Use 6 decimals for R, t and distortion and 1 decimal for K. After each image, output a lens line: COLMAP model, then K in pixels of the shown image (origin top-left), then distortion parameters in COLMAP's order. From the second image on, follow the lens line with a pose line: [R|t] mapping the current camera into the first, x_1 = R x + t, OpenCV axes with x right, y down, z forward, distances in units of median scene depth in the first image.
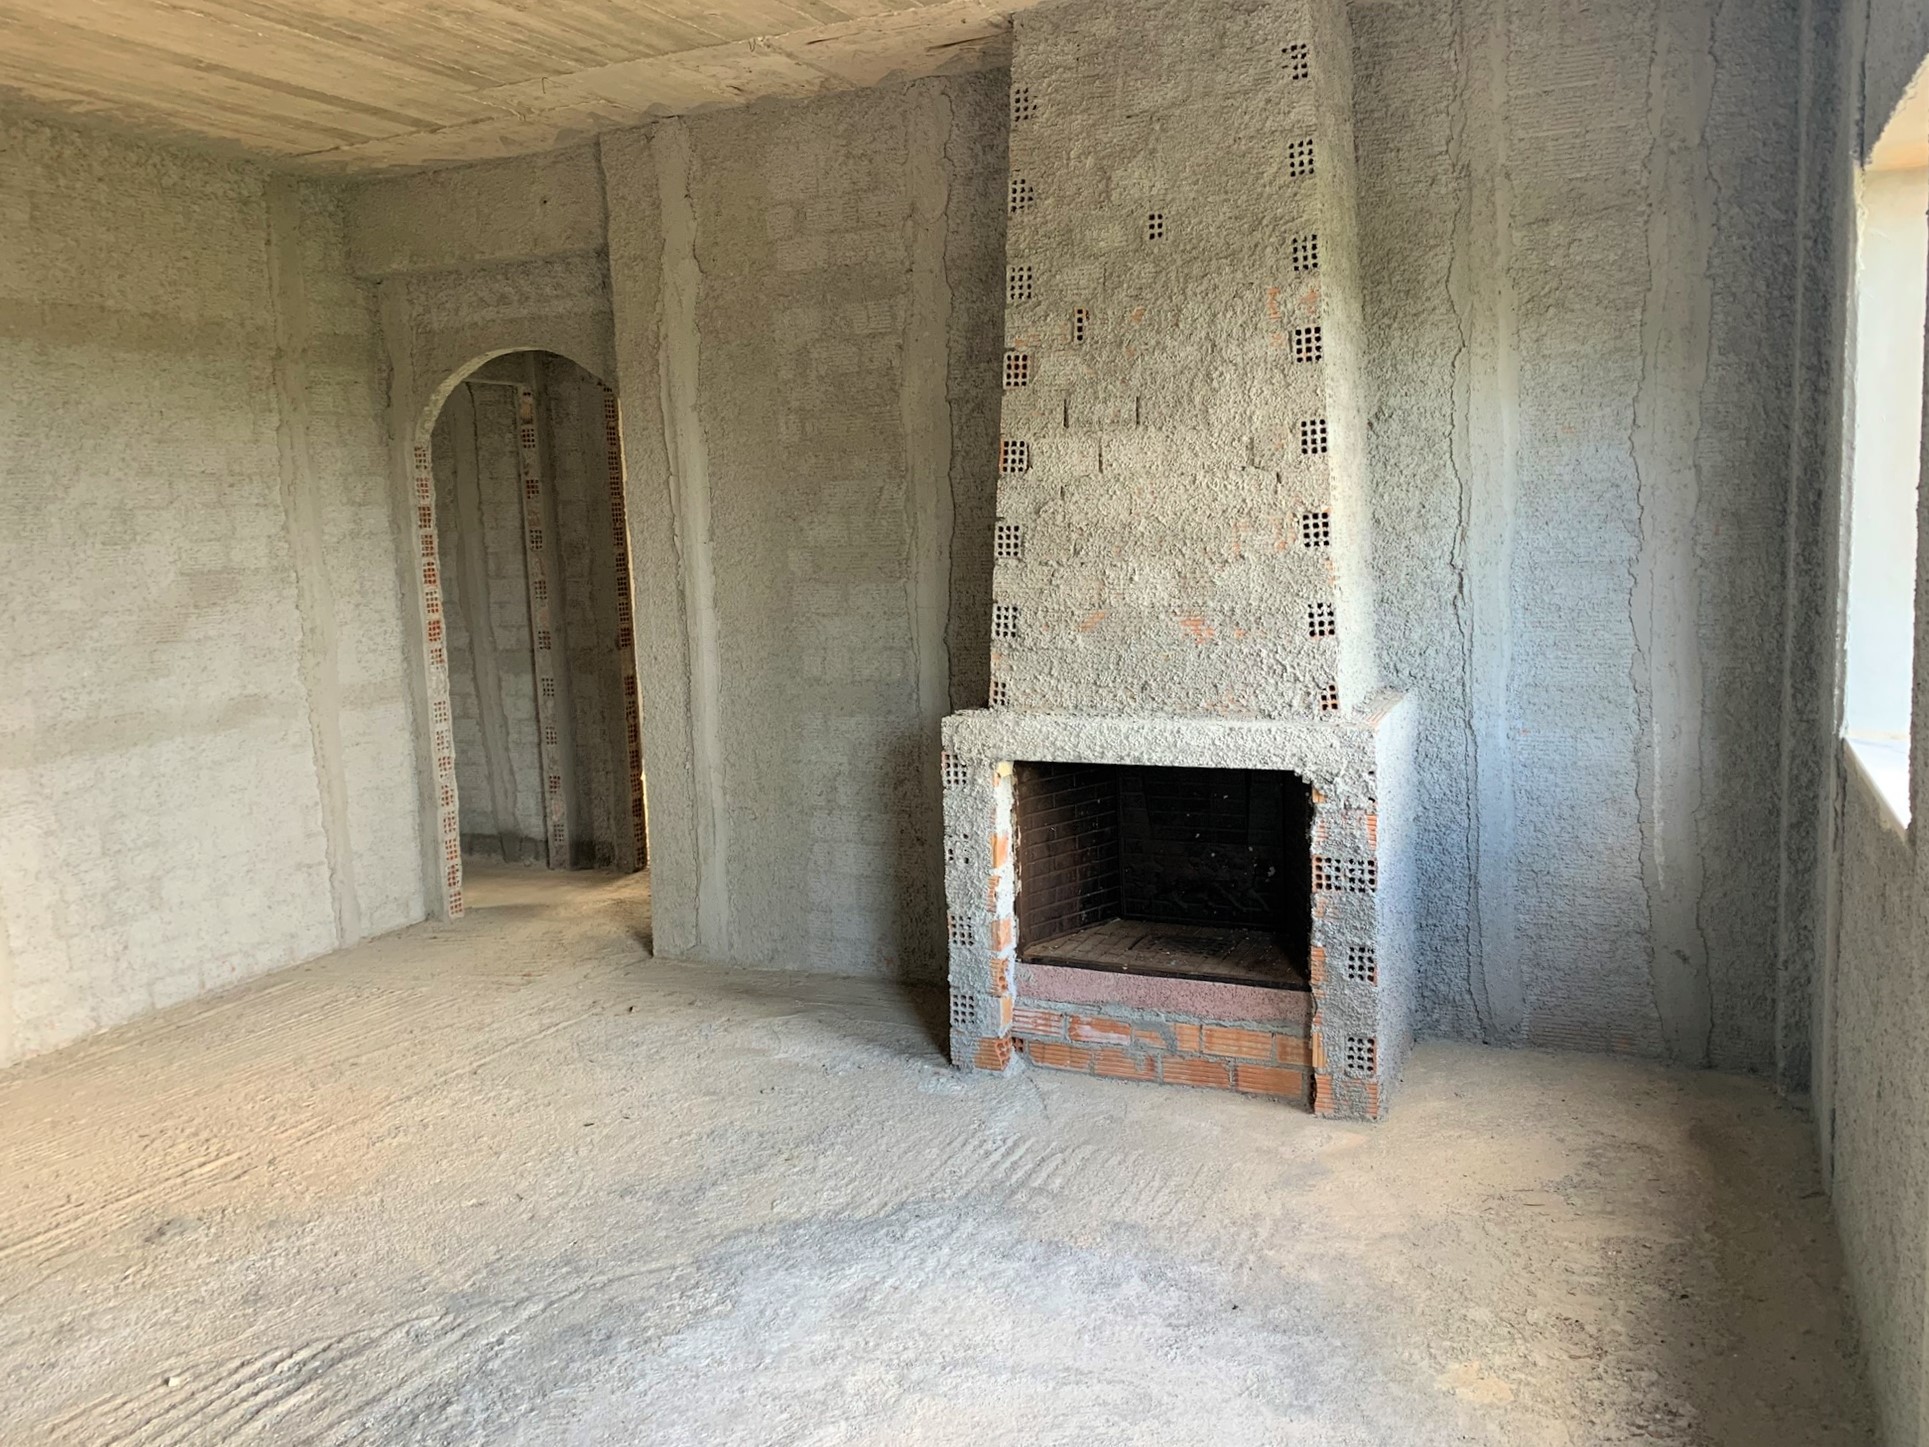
lens RADIAL K [[1514.2, 0, 998.4], [0, 1514.2, 725.6], [0, 0, 1]] dist [0.024660, -0.020286]
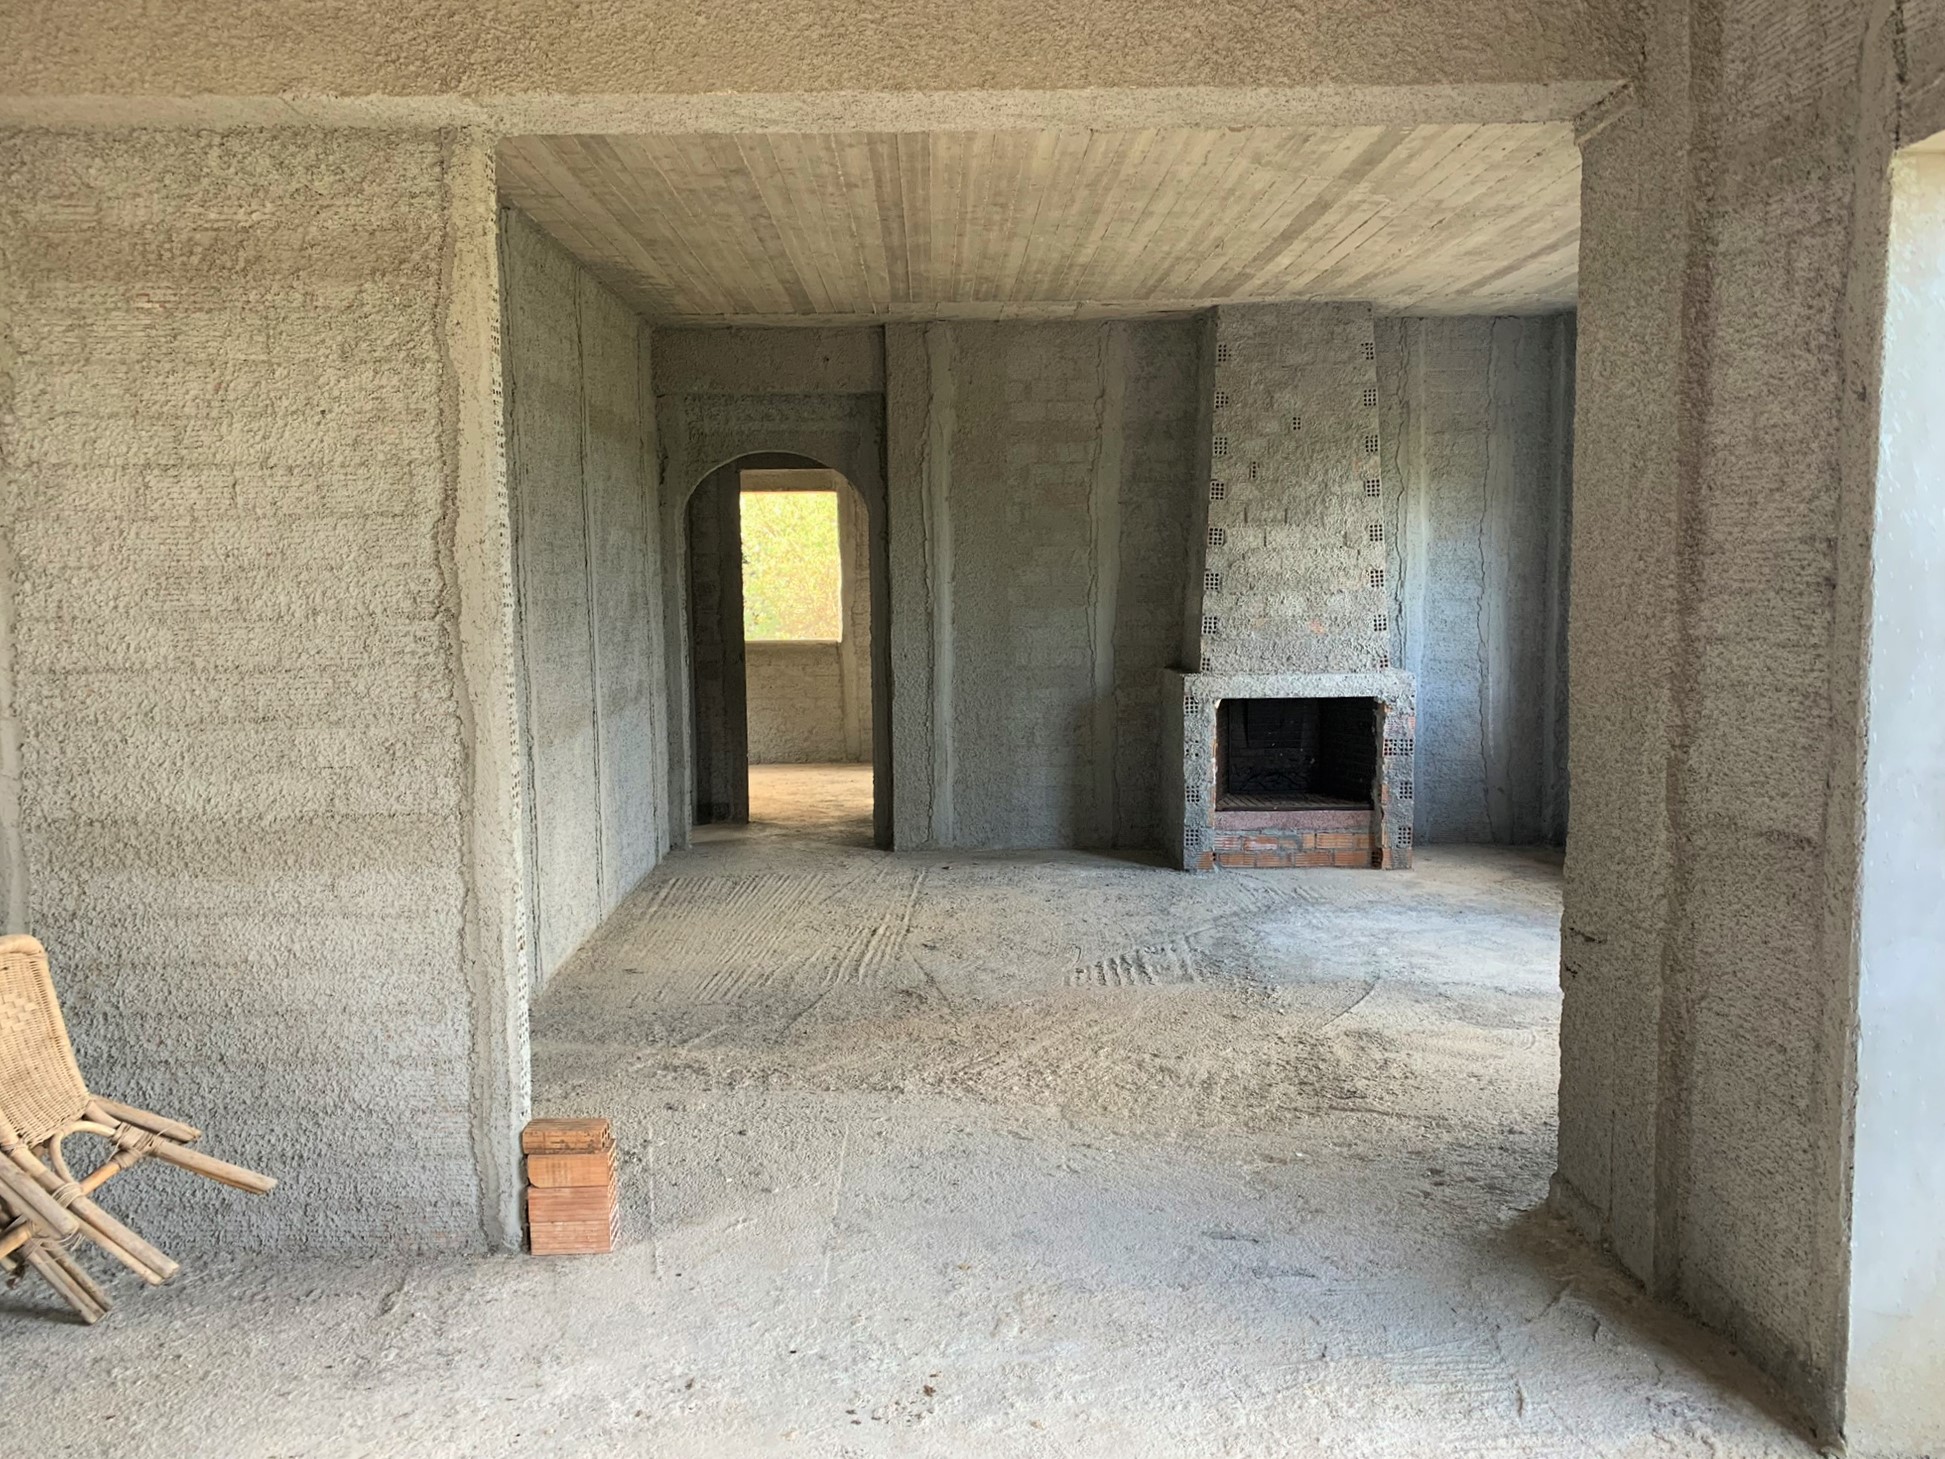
lens RADIAL K [[1477.8, 0, 969.8], [0, 1477.8, 753.1], [0, 0, 1]] dist [0.047997, -0.001341]
pose [[0.906242, -0.022924, 0.422138, -1.046933], [0.037445, 0.998957, -0.026141, 0.126278], [-0.421098, 0.039497, 0.906155, -0.521554]]
